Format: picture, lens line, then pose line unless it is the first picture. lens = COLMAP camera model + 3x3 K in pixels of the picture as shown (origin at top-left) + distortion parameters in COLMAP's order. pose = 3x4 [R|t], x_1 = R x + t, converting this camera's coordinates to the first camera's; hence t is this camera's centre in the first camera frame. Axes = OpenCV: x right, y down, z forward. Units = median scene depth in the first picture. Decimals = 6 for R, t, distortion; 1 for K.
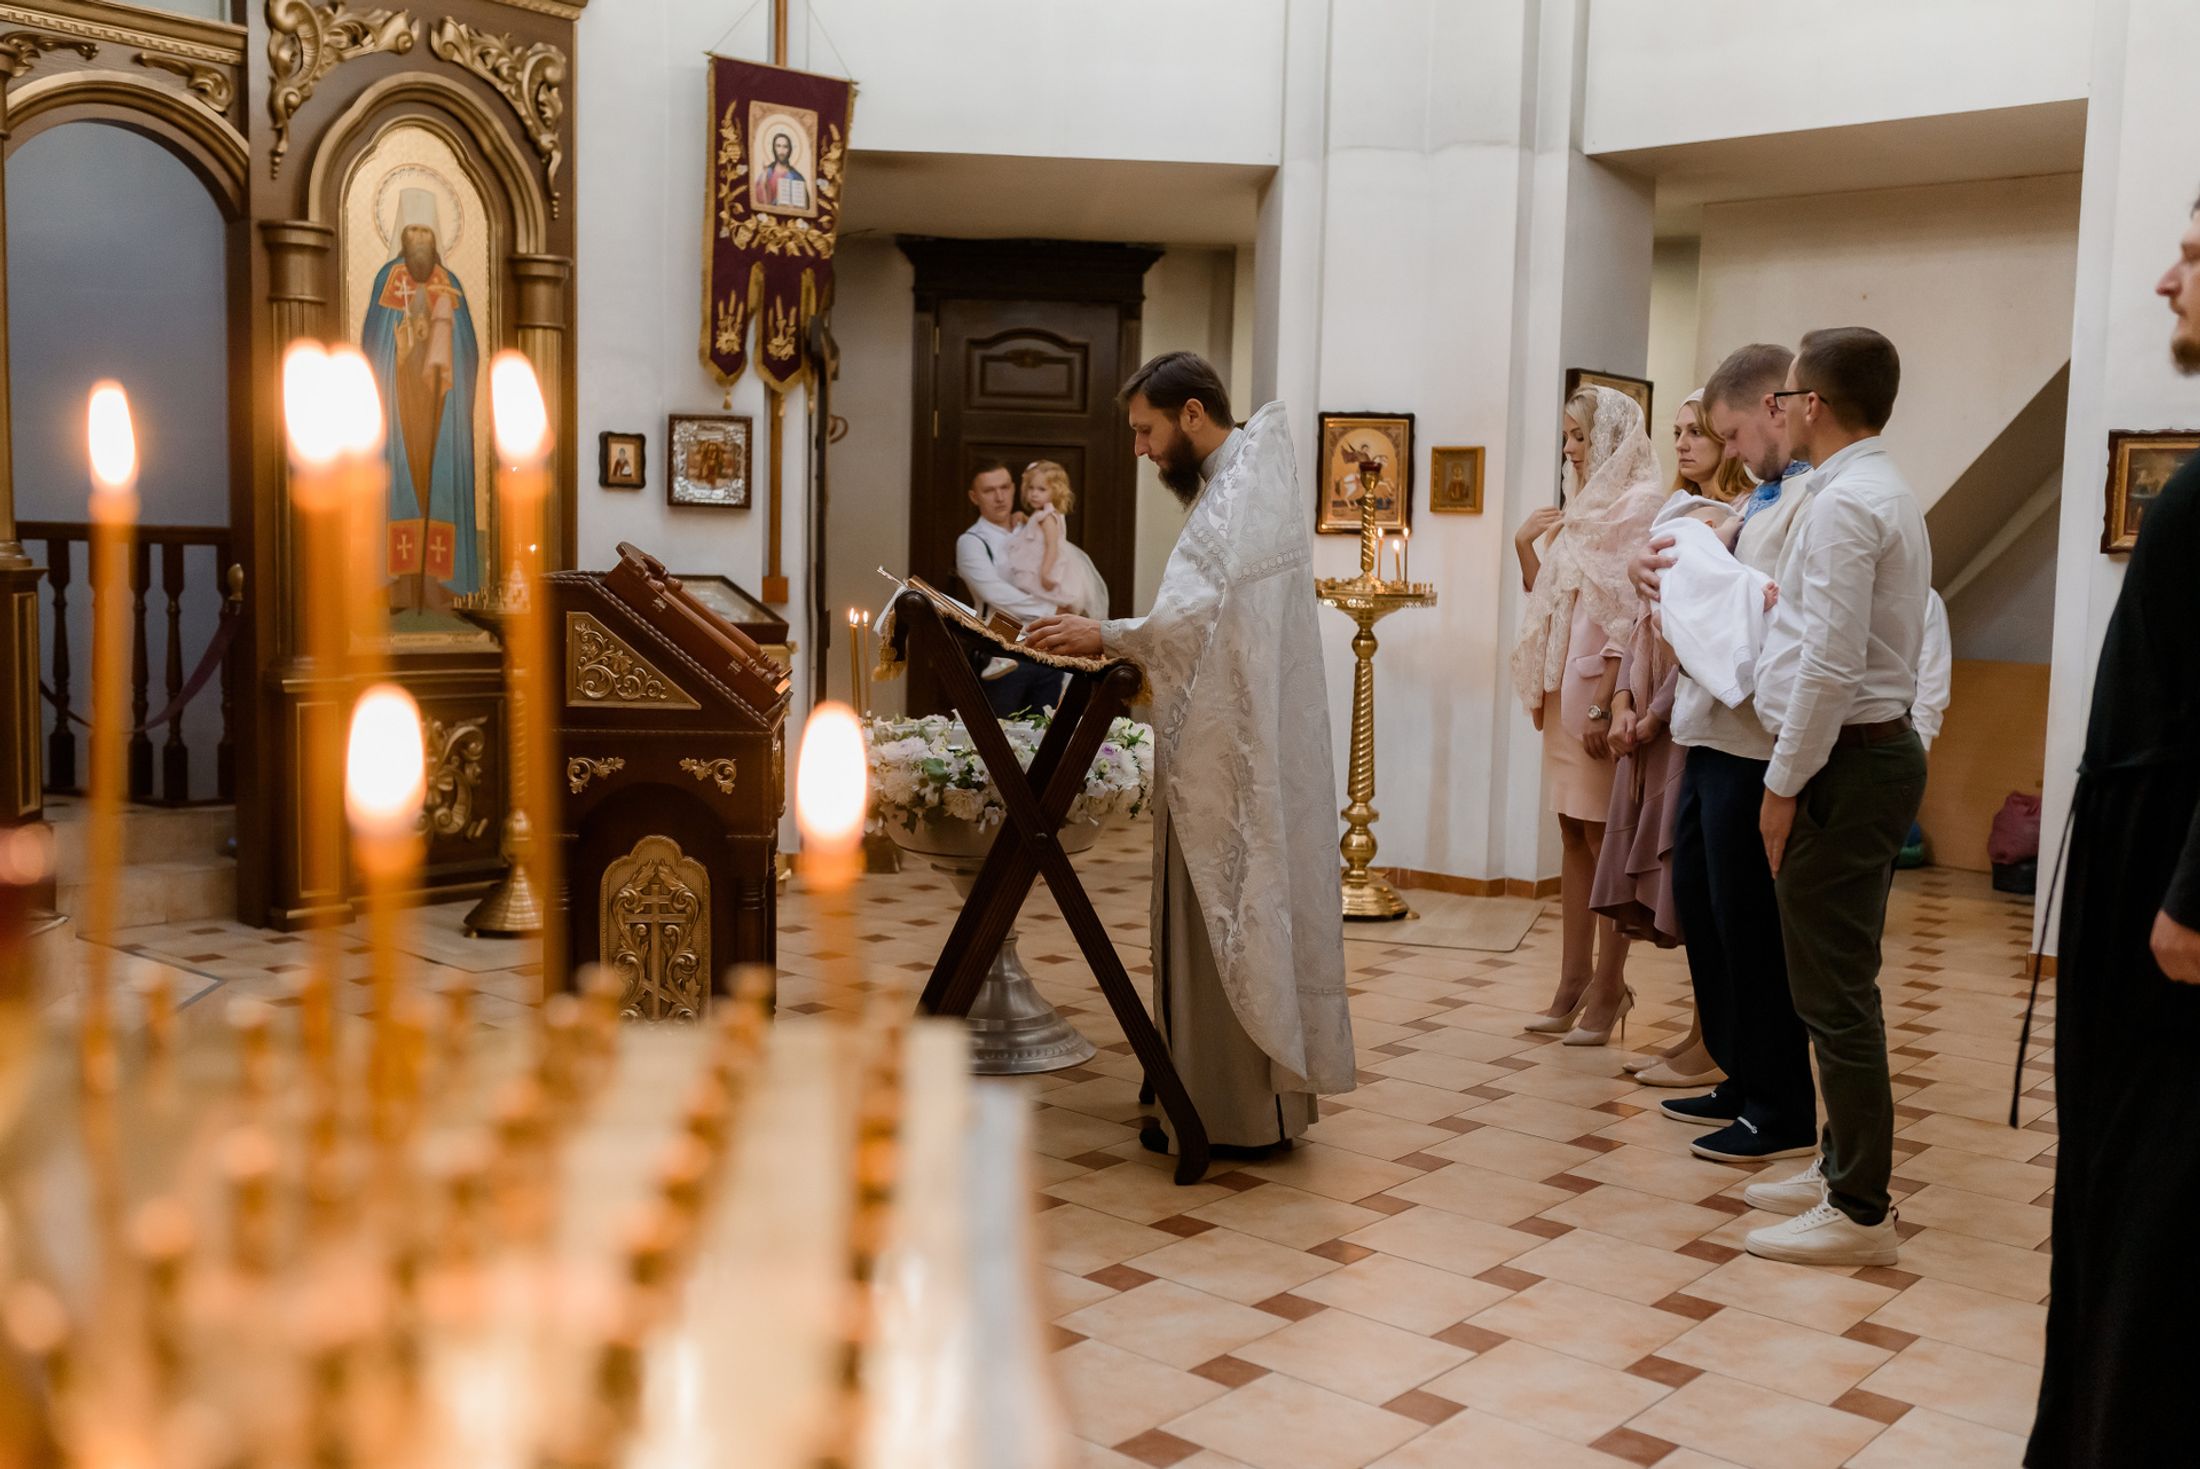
lens RADIAL K [[2088.0, 0, 1102.9], [0, 2088.0, 739.1], [0, 0, 1]] dist [-0.004274, 0.000000]
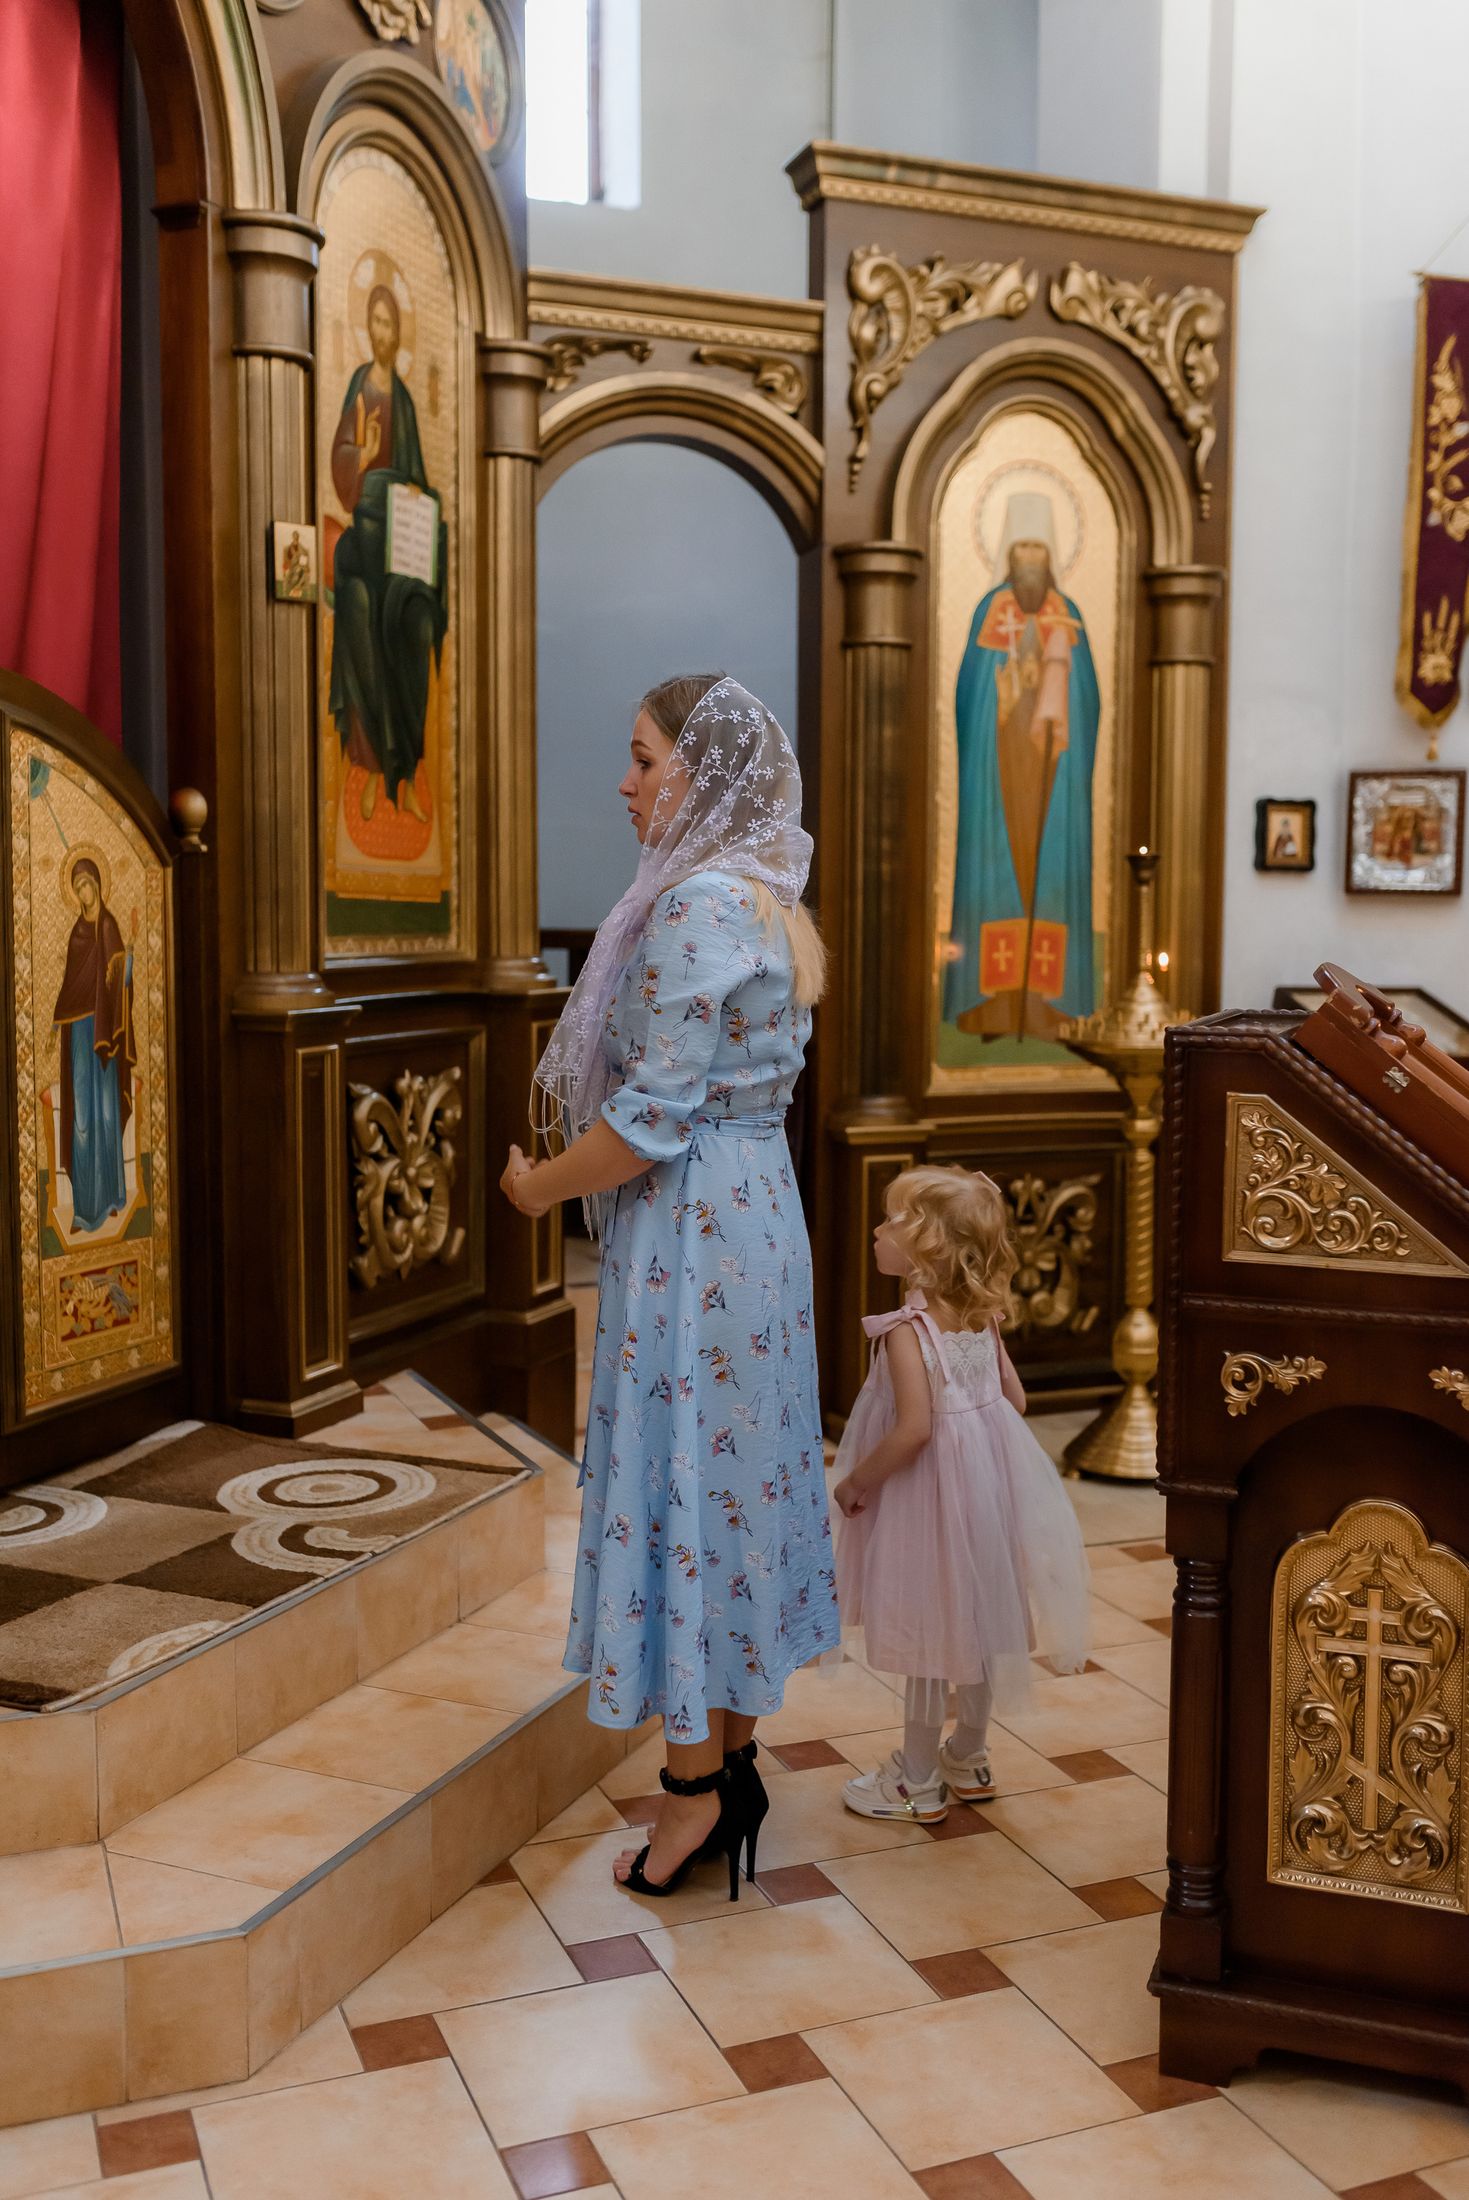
lens RADIAL K [[2088.0, 0, 732.4], [0, 2088.0, 1101.2], [0, 0, 1]] dist [-0.004274, 0.000000]
pose [[0.892608, 0.020465, -0.450369, -0.073372], [-0.025855, 0.999649, -0.005817, -0.030856], [0.450092, 0.016837, 0.892824, 0.262483]]
